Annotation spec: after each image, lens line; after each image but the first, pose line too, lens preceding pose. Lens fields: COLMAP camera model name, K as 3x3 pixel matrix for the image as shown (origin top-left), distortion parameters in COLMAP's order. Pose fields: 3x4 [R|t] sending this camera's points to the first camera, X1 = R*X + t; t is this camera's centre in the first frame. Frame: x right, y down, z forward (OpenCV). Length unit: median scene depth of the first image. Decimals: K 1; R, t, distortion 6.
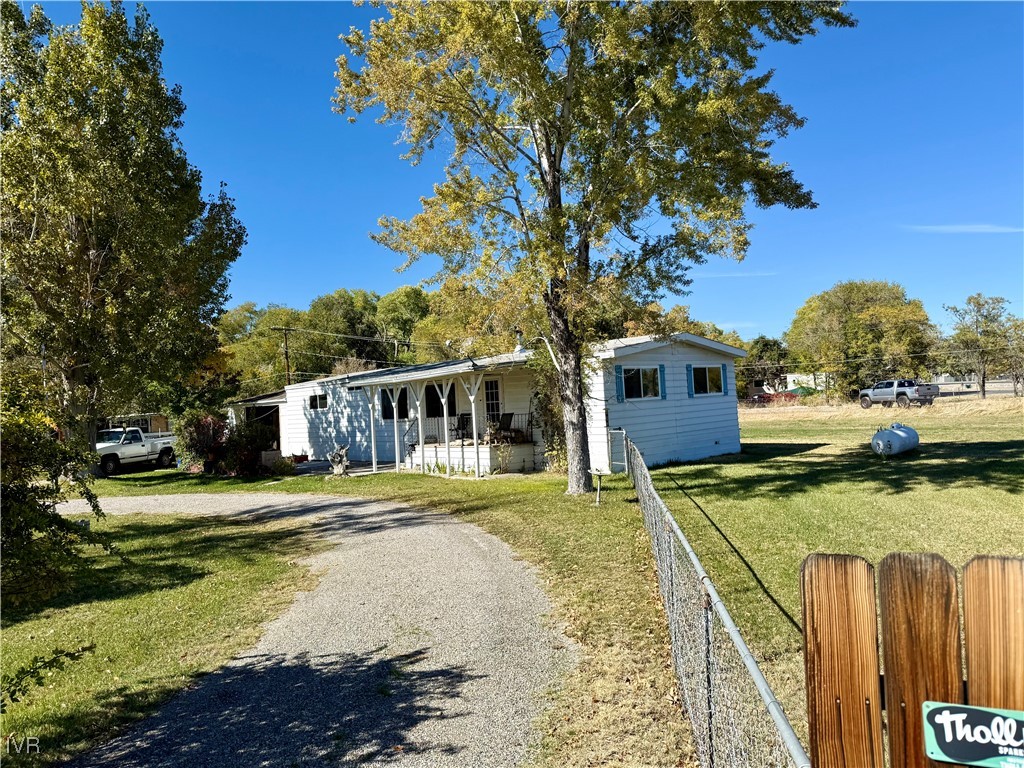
lens RADIAL K [[723.4, 0, 510.4], [0, 723.4, 379.7], [0, 0, 1]] dist [0.090650, -0.136625]
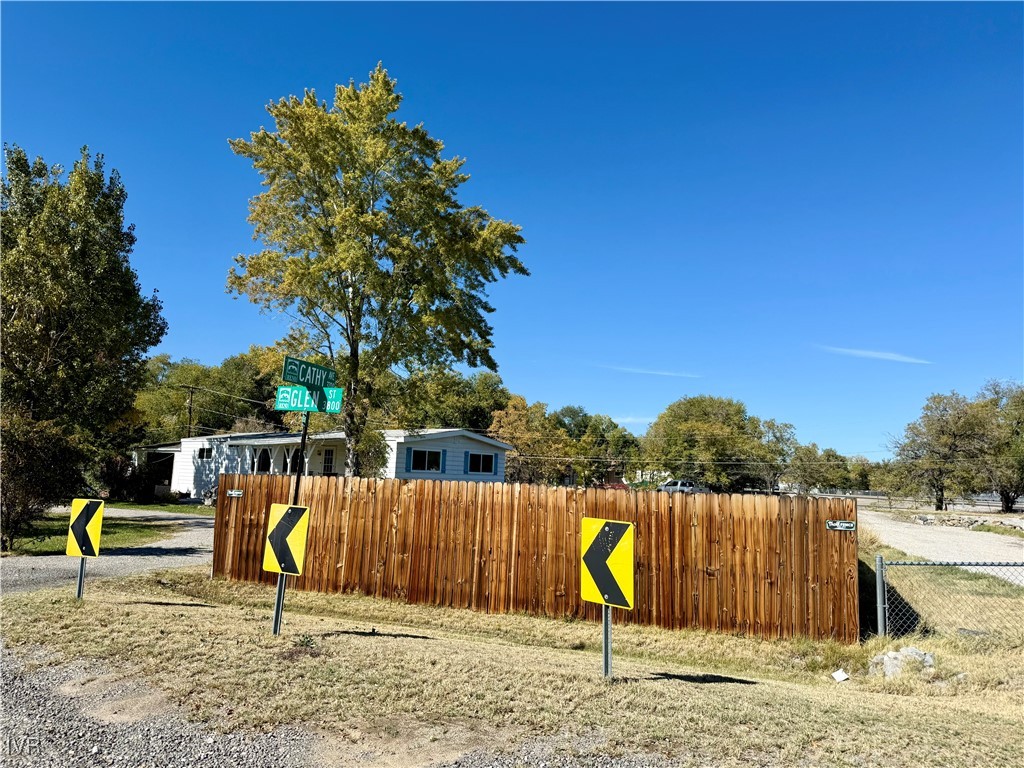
lens RADIAL K [[723.4, 0, 510.4], [0, 723.4, 379.7], [0, 0, 1]] dist [0.090650, -0.136625]
pose [[0.989067, 0.107685, 0.100751, 0.153499], [-0.096707, 0.989420, -0.108151, -0.013247], [-0.111331, 0.097226, 0.989016, -0.439240]]
